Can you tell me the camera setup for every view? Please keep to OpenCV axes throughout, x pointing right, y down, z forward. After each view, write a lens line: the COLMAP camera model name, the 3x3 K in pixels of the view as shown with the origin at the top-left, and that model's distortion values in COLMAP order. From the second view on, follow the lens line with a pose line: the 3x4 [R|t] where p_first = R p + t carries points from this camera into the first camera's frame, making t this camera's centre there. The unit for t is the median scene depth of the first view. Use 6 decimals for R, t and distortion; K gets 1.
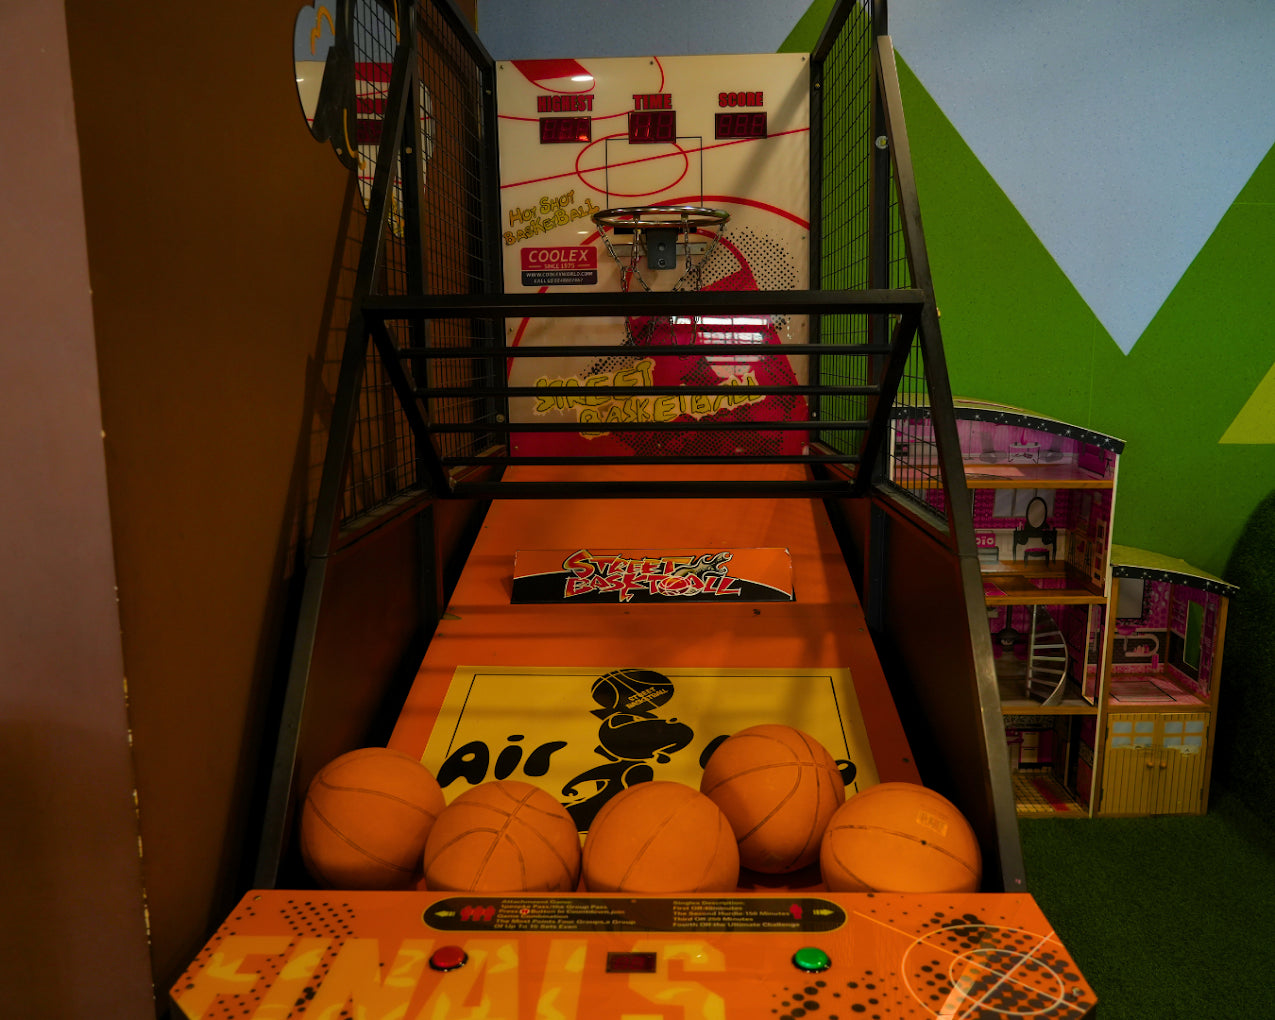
lens RADIAL K [[1024.8, 0, 639.2], [0, 1024.8, 506.9], [0, 0, 1]] dist [-0.007512, -0.001554]
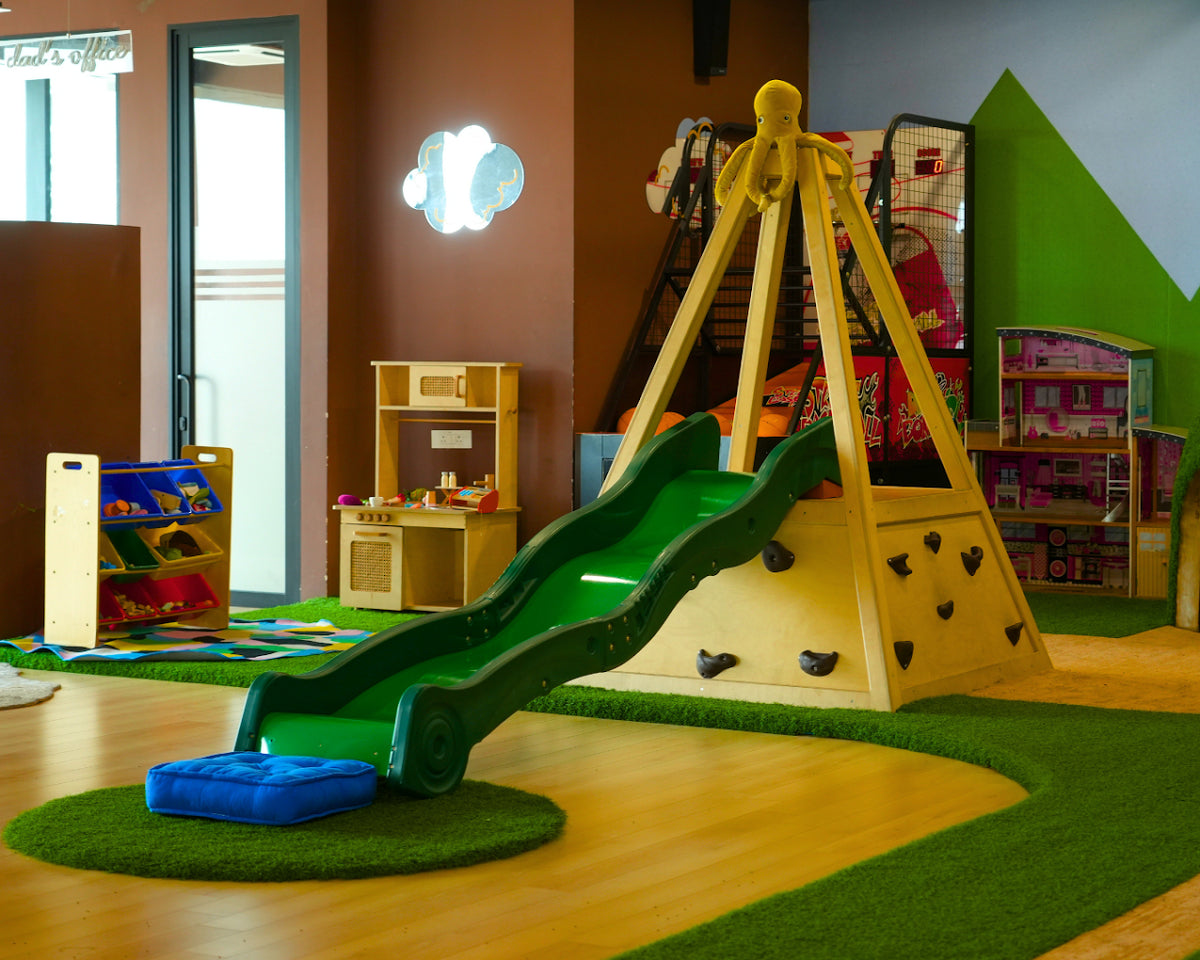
lens RADIAL K [[2694.5, 0, 600.3], [0, 2694.5, 479.9], [0, 0, 1]] dist [-0.081516, 0.000000]
pose [[0.868671, 0.034694, -0.494174, 1.762393], [-0.089634, 0.992087, -0.087911, 0.562088], [0.487214, 0.120660, 0.864907, -2.935901]]
